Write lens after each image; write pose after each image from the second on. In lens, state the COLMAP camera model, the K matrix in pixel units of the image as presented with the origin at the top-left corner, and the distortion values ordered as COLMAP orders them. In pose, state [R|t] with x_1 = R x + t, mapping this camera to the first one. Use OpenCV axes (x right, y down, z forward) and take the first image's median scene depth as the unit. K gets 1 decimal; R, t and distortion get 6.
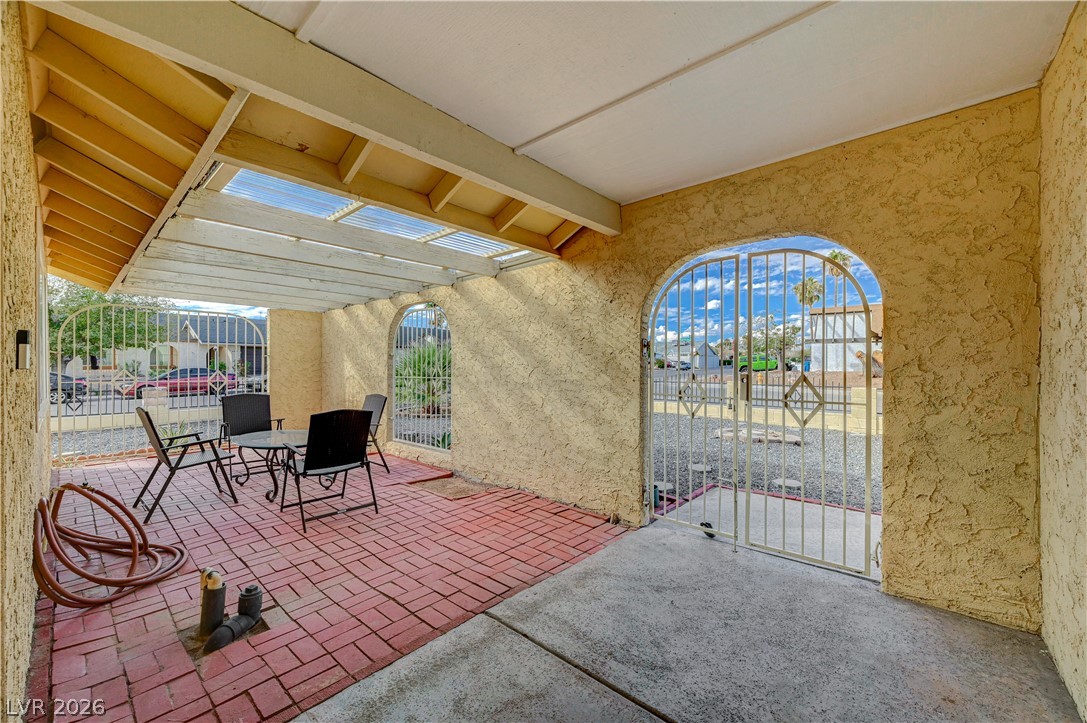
lens RADIAL K [[429.8, 0, 548.7], [0, 429.8, 364.6], [0, 0, 1]] dist [-0.005132, 0.002320]
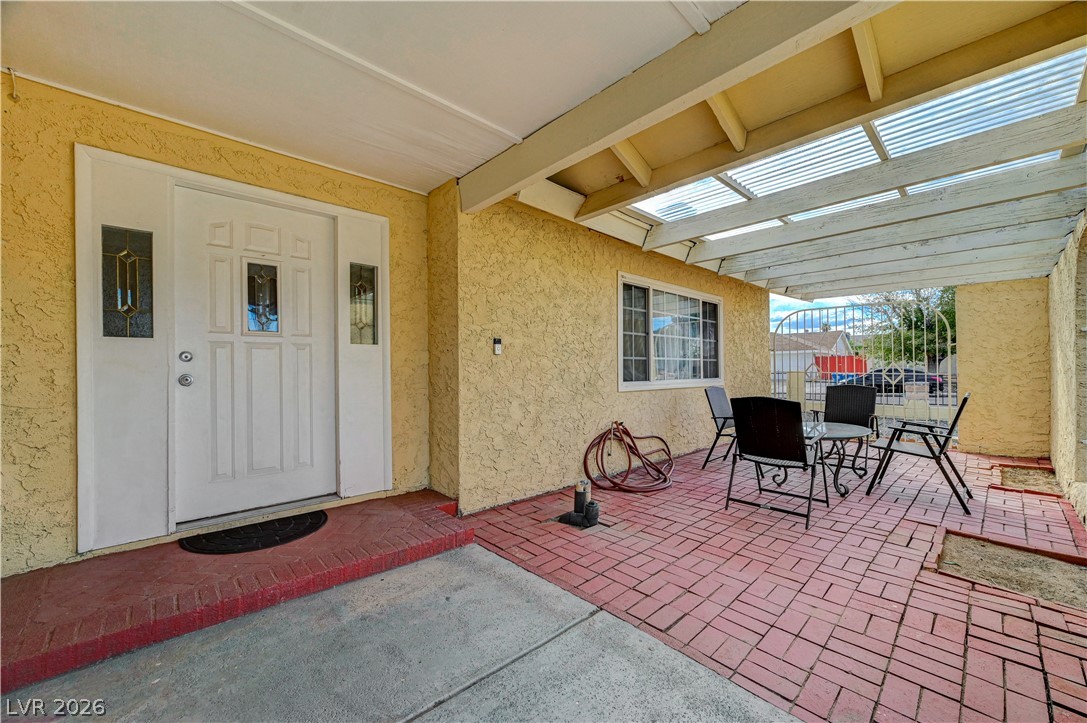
lens RADIAL K [[429.8, 0, 546.0], [0, 429.8, 369.5], [0, 0, 1]] dist [-0.005132, 0.002320]
pose [[-0.101747, 0.005325, -0.994796, 0.464640], [0.007917, 0.999958, 0.004543, 0.033832], [0.994779, -0.007413, -0.101785, 0.587482]]
